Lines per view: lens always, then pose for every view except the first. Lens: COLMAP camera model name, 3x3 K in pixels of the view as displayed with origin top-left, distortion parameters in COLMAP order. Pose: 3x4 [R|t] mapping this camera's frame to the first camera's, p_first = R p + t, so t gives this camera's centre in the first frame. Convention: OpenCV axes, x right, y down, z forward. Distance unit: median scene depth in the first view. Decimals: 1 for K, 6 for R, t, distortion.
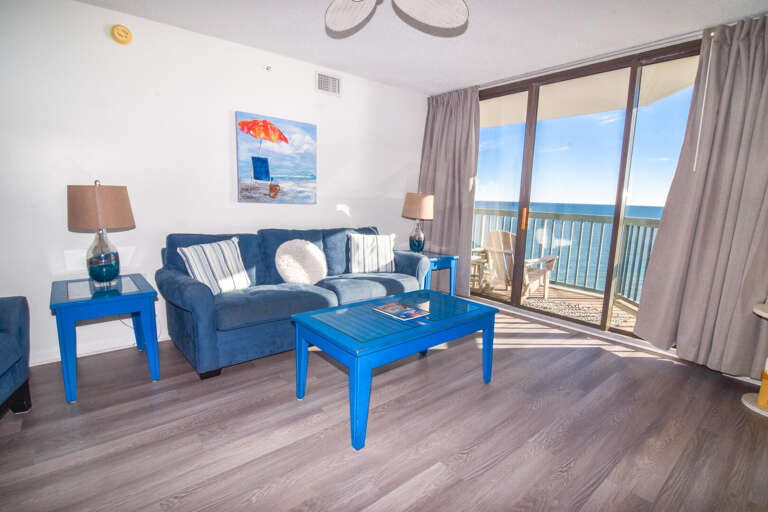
lens RADIAL K [[380.2, 0, 384.0], [0, 380.2, 256.0], [0, 0, 1]] dist [-0.016858, -0.000848]
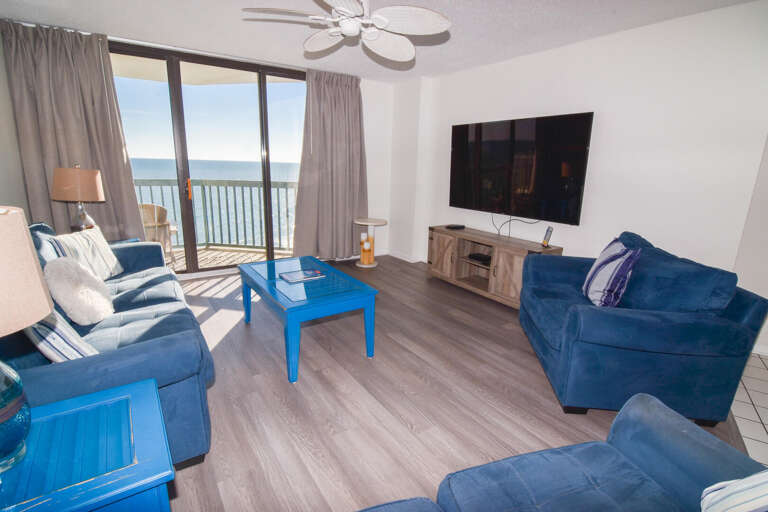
lens RADIAL K [[380.2, 0, 384.0], [0, 380.2, 256.0], [0, 0, 1]] dist [-0.016858, -0.000848]
pose [[0.120859, -0.260058, 0.957999, -0.658810], [0.135794, 0.960332, 0.243560, -0.106911], [-0.983338, 0.100654, 0.151379, 0.340057]]
